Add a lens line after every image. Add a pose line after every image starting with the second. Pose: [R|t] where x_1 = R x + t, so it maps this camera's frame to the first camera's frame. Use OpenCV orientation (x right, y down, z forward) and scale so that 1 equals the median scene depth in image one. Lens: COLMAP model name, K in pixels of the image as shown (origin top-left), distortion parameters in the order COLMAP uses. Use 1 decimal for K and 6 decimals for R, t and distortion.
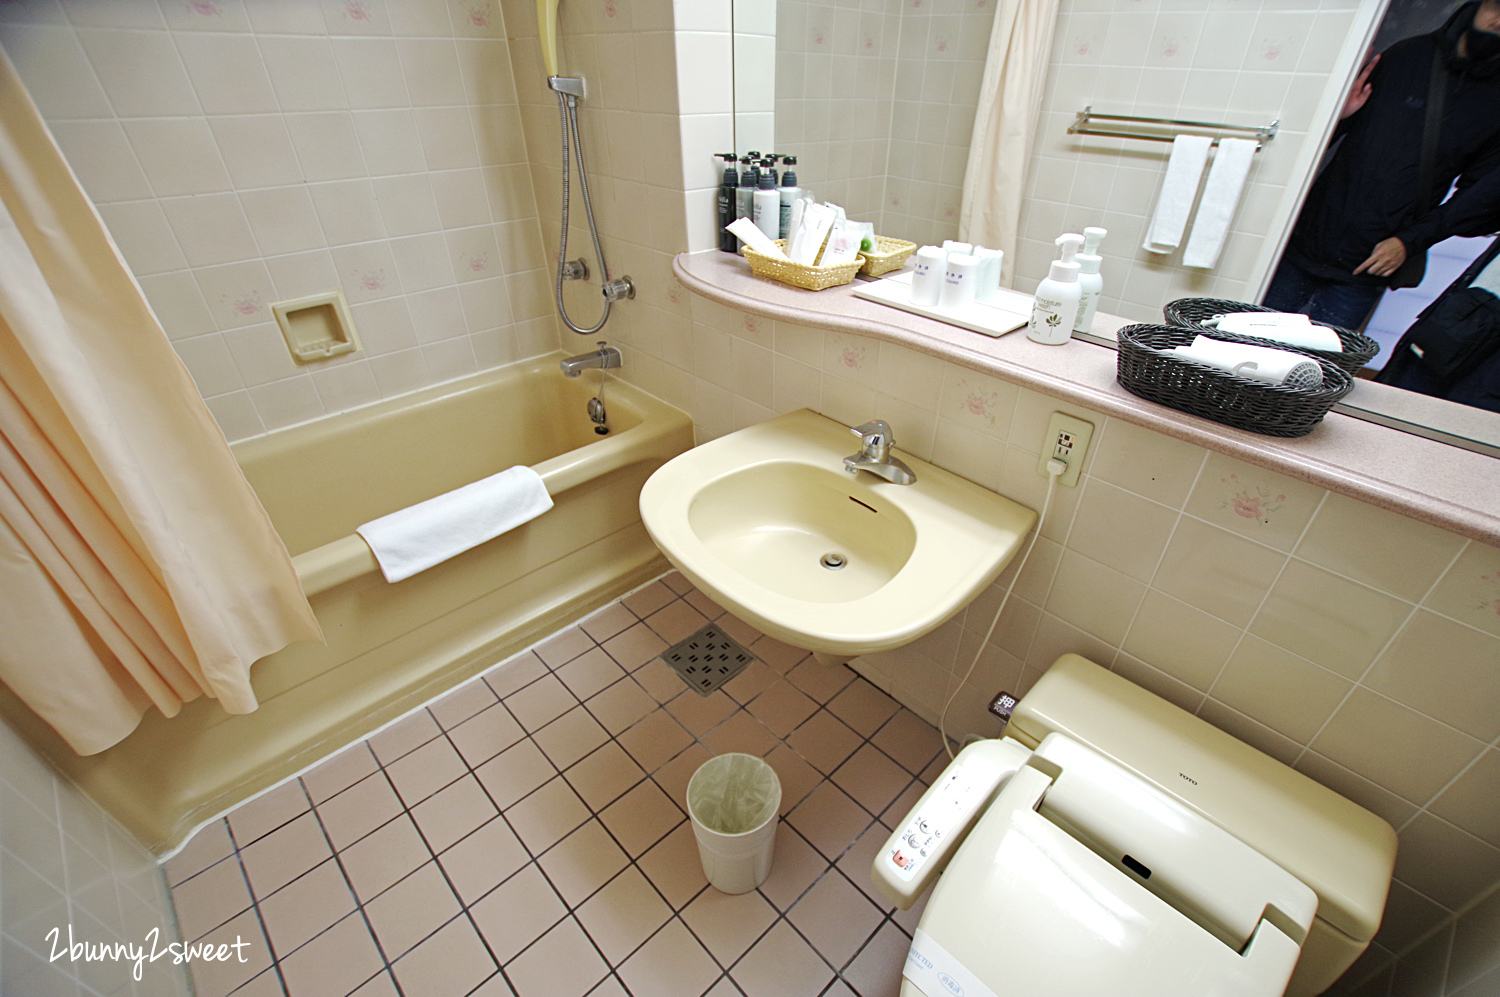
lens RADIAL K [[655.8, 0, 785.3], [0, 655.8, 546.8], [0, 0, 1]] dist [-0.034372, 0.006524]
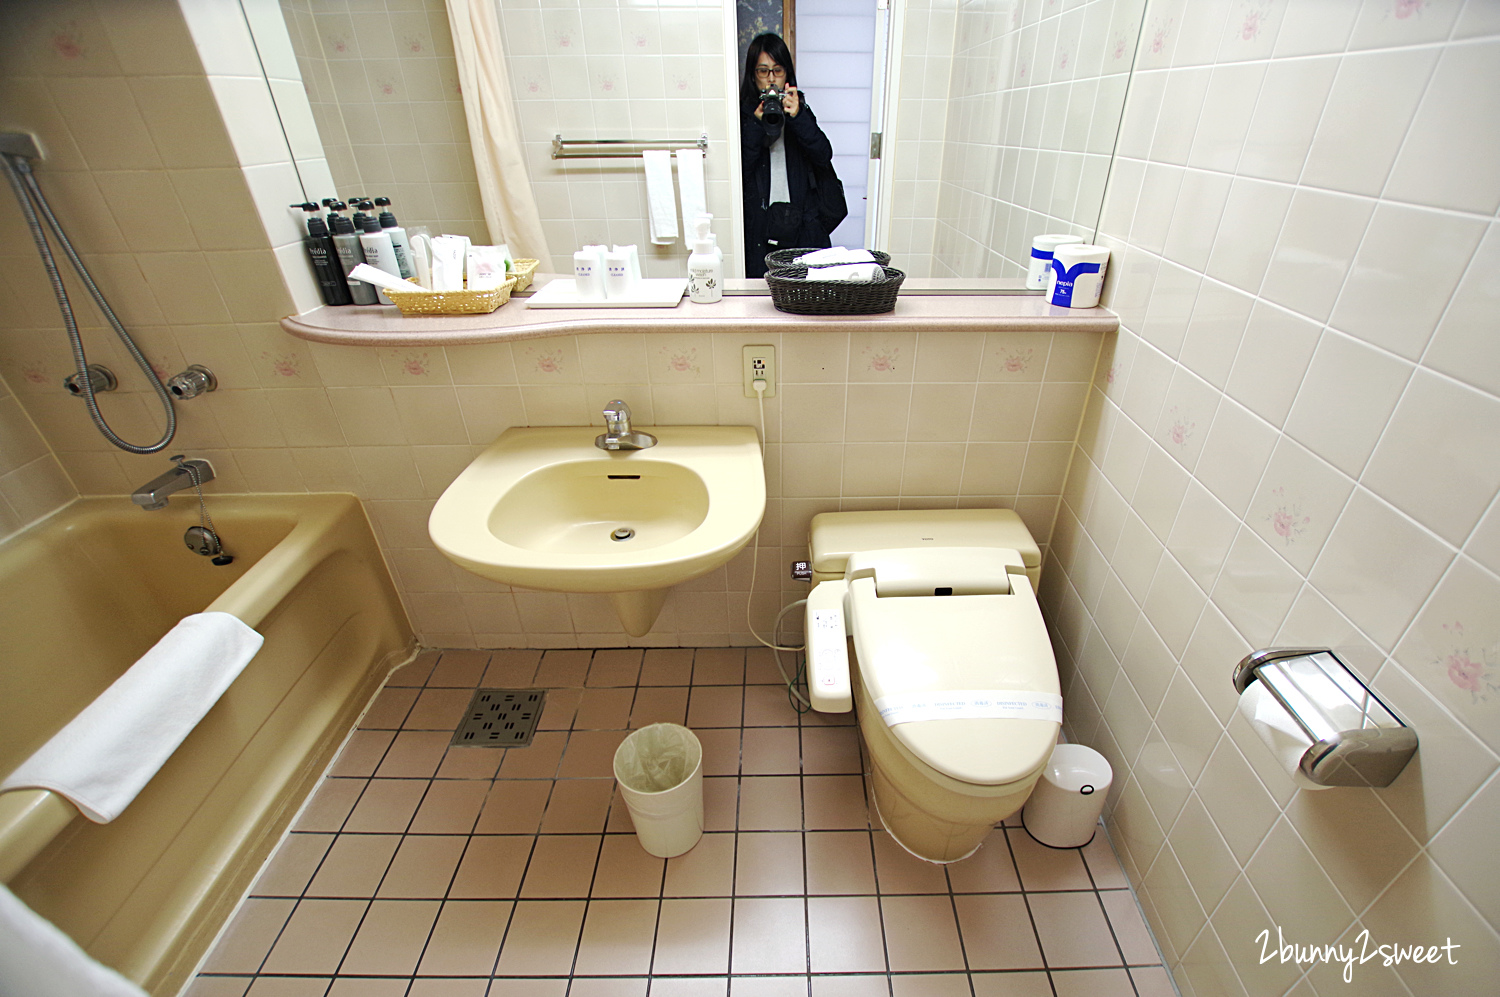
lens RADIAL K [[655.8, 0, 785.3], [0, 655.8, 546.8], [0, 0, 1]] dist [-0.034372, 0.006524]
pose [[0.696264, -0.417253, 0.584052, -0.347766], [0.441160, 0.890618, 0.110349, 0.035112], [-0.566211, 0.180829, 0.804181, -0.039789]]
